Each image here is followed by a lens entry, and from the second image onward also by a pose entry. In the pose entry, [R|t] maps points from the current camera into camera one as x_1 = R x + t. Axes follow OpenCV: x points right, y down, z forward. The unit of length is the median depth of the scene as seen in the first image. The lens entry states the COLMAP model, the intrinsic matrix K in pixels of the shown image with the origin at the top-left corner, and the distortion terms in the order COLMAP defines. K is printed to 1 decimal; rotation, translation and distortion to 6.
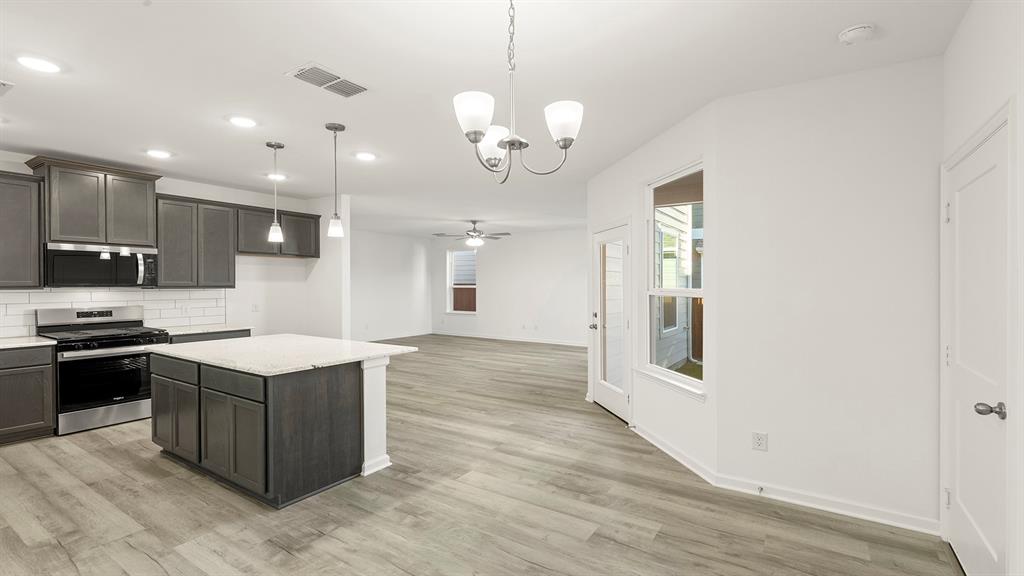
lens RADIAL K [[475.1, 0, 510.1], [0, 475.1, 286.4], [0, 0, 1]] dist [0.001953, 0.000423]
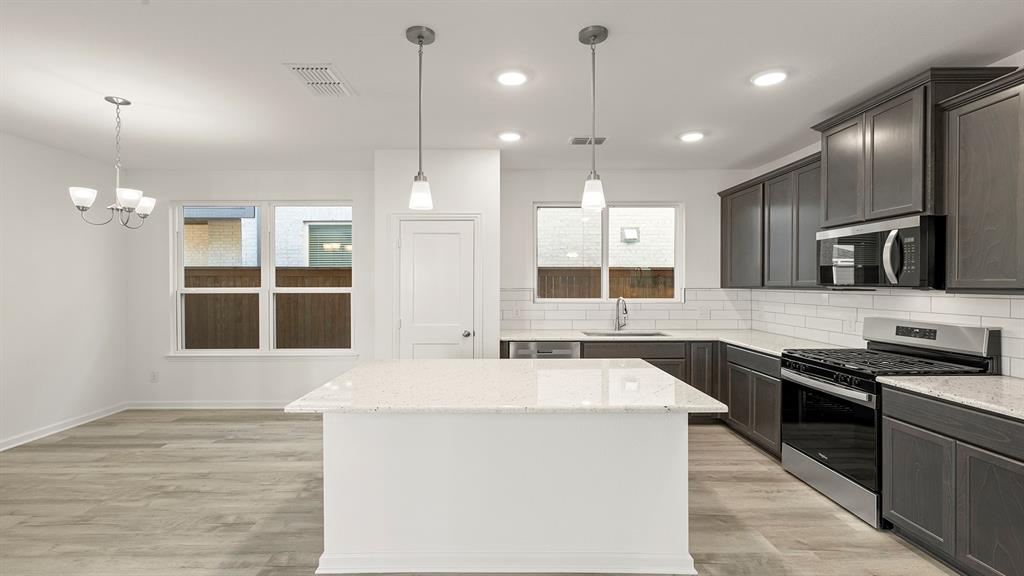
lens RADIAL K [[475.1, 0, 507.4], [0, 475.1, 287.6], [0, 0, 1]] dist [0.001953, 0.000423]
pose [[-0.835936, 0.004603, -0.548807, -0.144264], [-0.002323, 0.999926, 0.011926, -0.010387], [0.548821, 0.011245, -0.835864, 2.025150]]
